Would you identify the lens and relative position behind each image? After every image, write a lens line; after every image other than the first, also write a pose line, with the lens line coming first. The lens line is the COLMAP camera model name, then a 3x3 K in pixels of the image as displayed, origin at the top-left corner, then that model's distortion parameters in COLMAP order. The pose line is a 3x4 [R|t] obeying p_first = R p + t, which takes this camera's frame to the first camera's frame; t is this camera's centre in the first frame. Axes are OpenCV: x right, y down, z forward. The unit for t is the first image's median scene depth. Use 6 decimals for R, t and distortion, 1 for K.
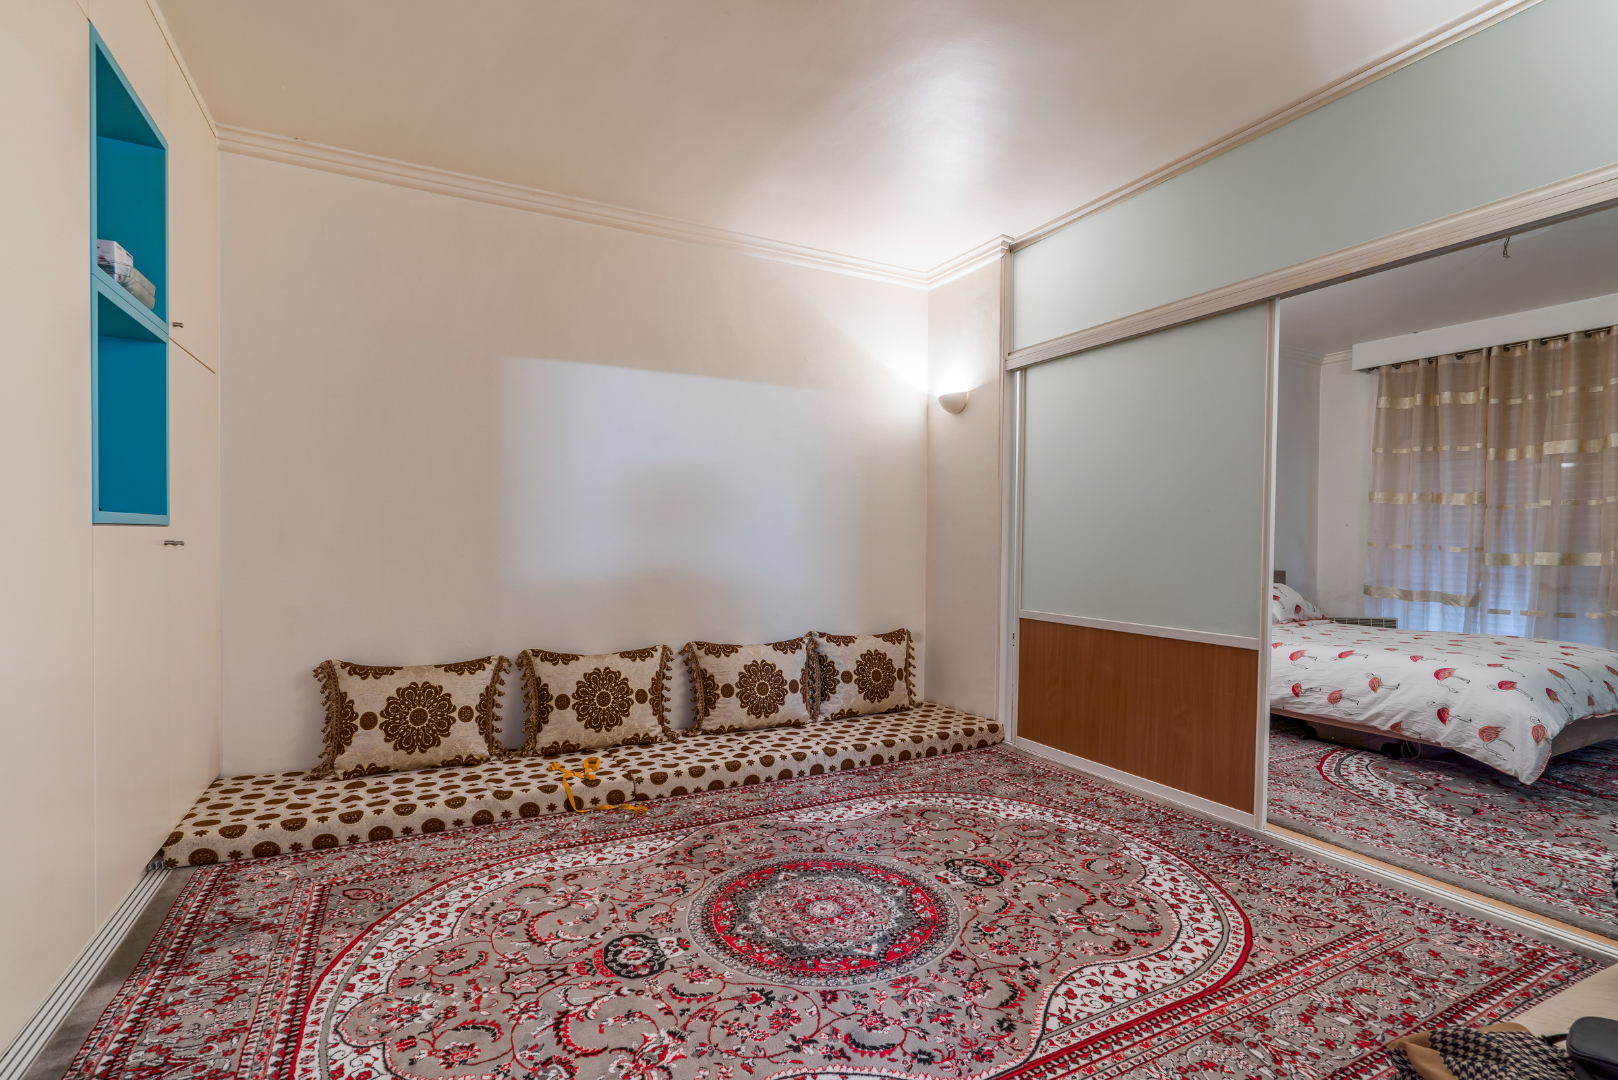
lens RADIAL K [[746.9, 0, 801.7], [0, 746.9, 546.6], [0, 0, 1]] dist [-0.012211, 0.003754]
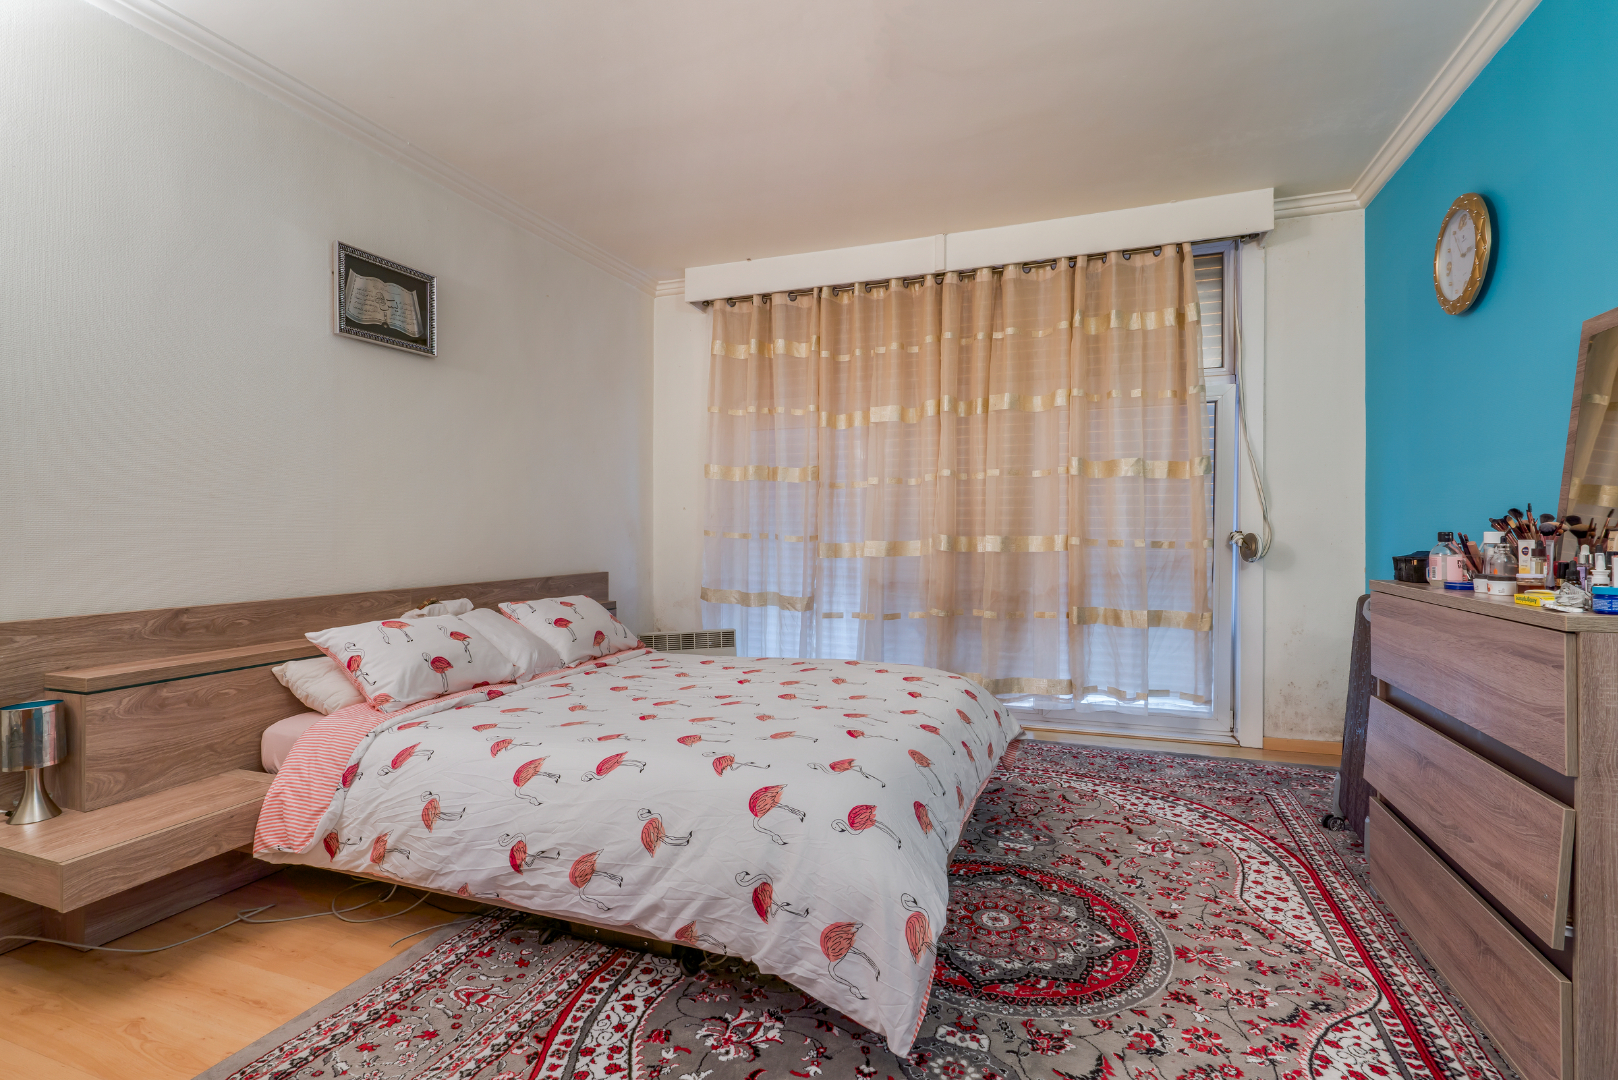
lens RADIAL K [[746.9, 0, 809.9], [0, 746.9, 534.8], [0, 0, 1]] dist [-0.012211, 0.003754]
pose [[0.740567, -0.010427, 0.671902, 0.382390], [0.013455, 0.999909, 0.000688, -0.000567], [-0.671848, 0.008531, 0.740640, 0.420117]]
